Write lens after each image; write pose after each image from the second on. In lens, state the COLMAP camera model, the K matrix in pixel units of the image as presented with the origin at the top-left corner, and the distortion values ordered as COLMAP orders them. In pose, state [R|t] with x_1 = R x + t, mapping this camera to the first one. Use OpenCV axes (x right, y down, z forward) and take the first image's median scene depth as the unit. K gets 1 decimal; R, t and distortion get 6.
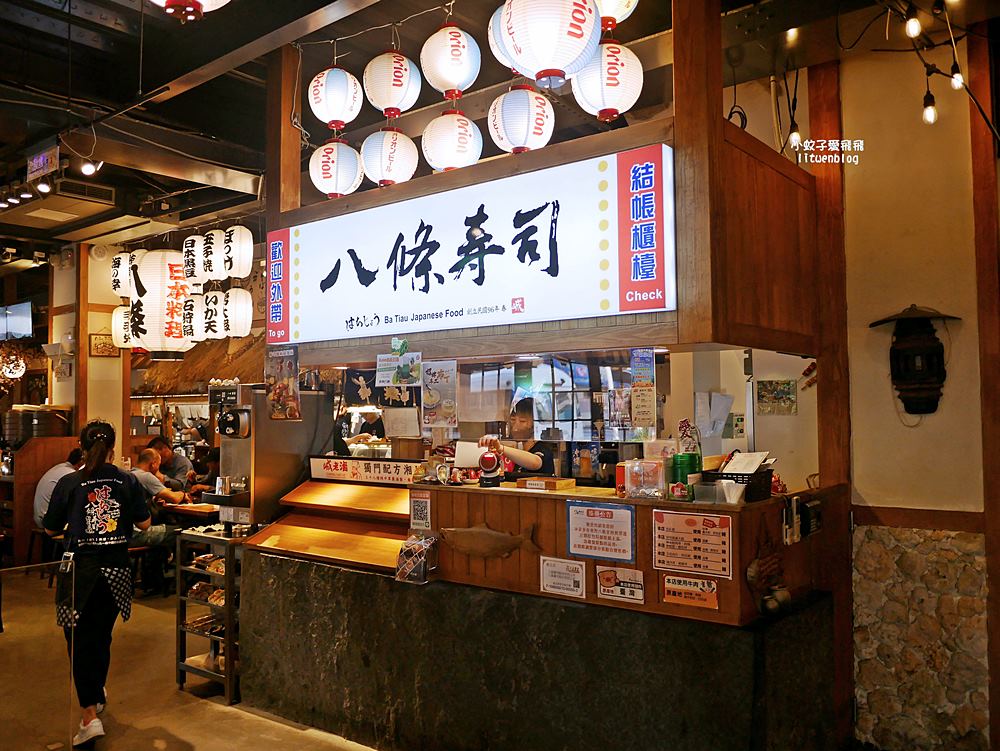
lens RADIAL K [[847.6, 0, 499.8], [0, 847.6, 377.4], [0, 0, 1]] dist [-0.046911, 0.017164]
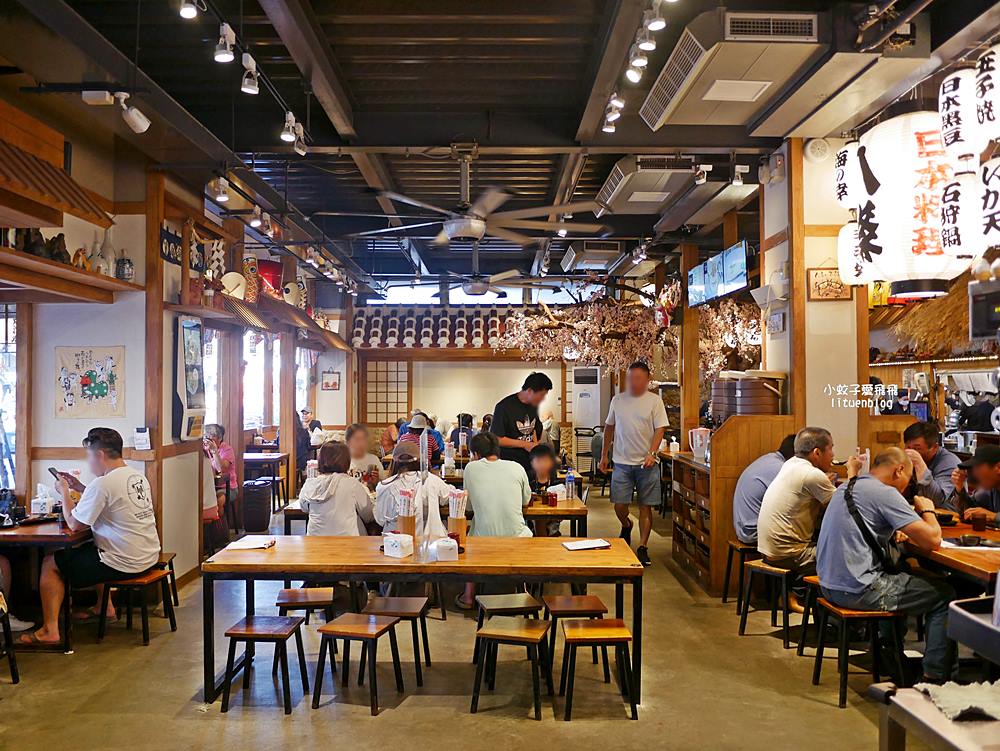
lens RADIAL K [[847.6, 0, 493.5], [0, 847.6, 373.7], [0, 0, 1]] dist [-0.046911, 0.017164]
pose [[0.635147, -0.004275, -0.772379, -0.131901], [0.023368, 0.999633, 0.013684, 0.022622], [0.772038, -0.026740, 0.635014, 0.404601]]
